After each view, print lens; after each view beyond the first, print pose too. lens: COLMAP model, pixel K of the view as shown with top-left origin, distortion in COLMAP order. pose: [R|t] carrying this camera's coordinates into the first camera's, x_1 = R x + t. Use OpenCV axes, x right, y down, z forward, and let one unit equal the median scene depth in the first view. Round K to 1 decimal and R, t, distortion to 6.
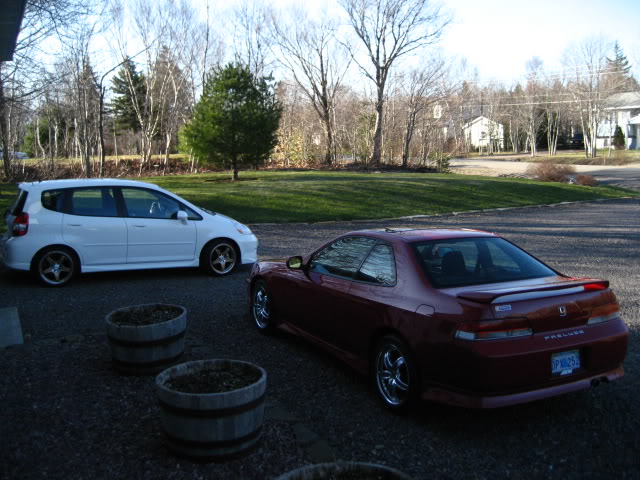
lens RADIAL K [[657.9, 0, 320.4], [0, 657.9, 244.2], [0, 0, 1]] dist [-0.078468, 0.000000]
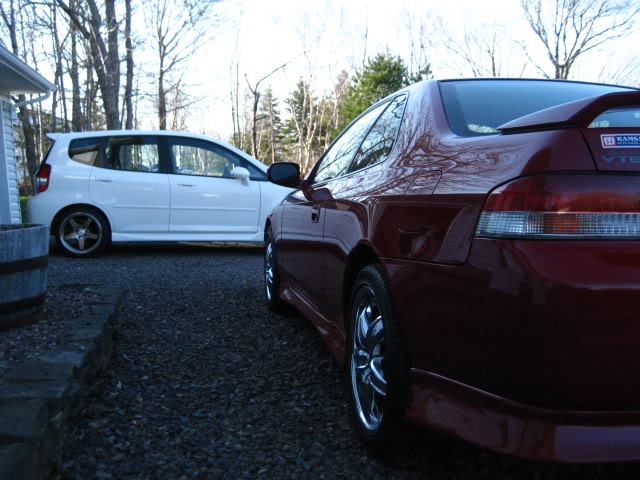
lens RADIAL K [[657.9, 0, 326.5], [0, 657.9, 233.8], [0, 0, 1]] dist [-0.078468, 0.000000]
pose [[0.962101, 0.013144, -0.272377, 0.052936], [-0.031233, 0.997576, -0.062181, 0.039173], [0.270899, 0.068331, 0.960179, 0.156424]]
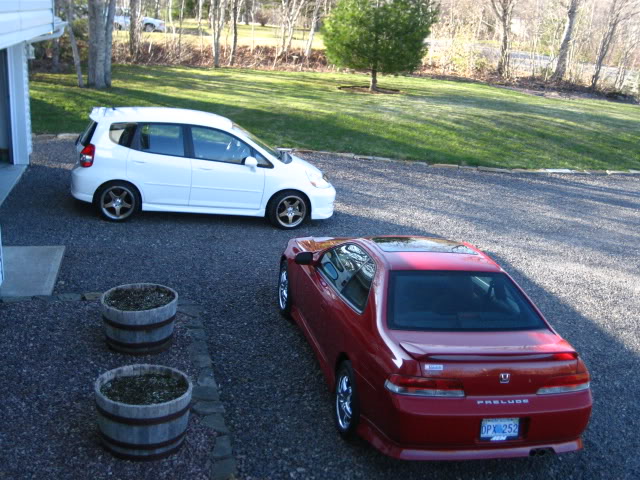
lens RADIAL K [[791.8, 0, 321.7], [0, 791.8, 236.1], [0, 0, 1]] dist [-0.099615, 0.000000]
pose [[0.964416, 0.148305, -0.218880, 0.081970], [-0.120364, 0.983376, 0.135958, -0.057541], [0.235404, -0.104775, 0.966233, -0.044995]]
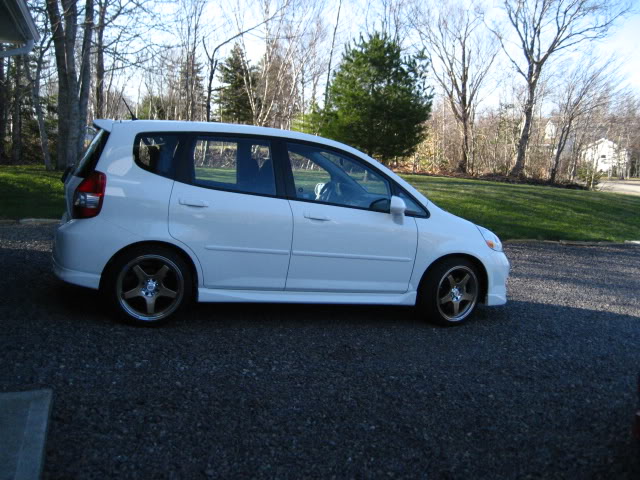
lens RADIAL K [[657.9, 0, 326.0], [0, 657.9, 244.4], [0, 0, 1]] dist [-0.078468, 0.000000]
pose [[0.989955, 0.082847, -0.114569, -0.110860], [-0.085146, 0.996251, -0.015310, -0.000362], [0.112871, 0.024911, 0.993297, 0.261183]]
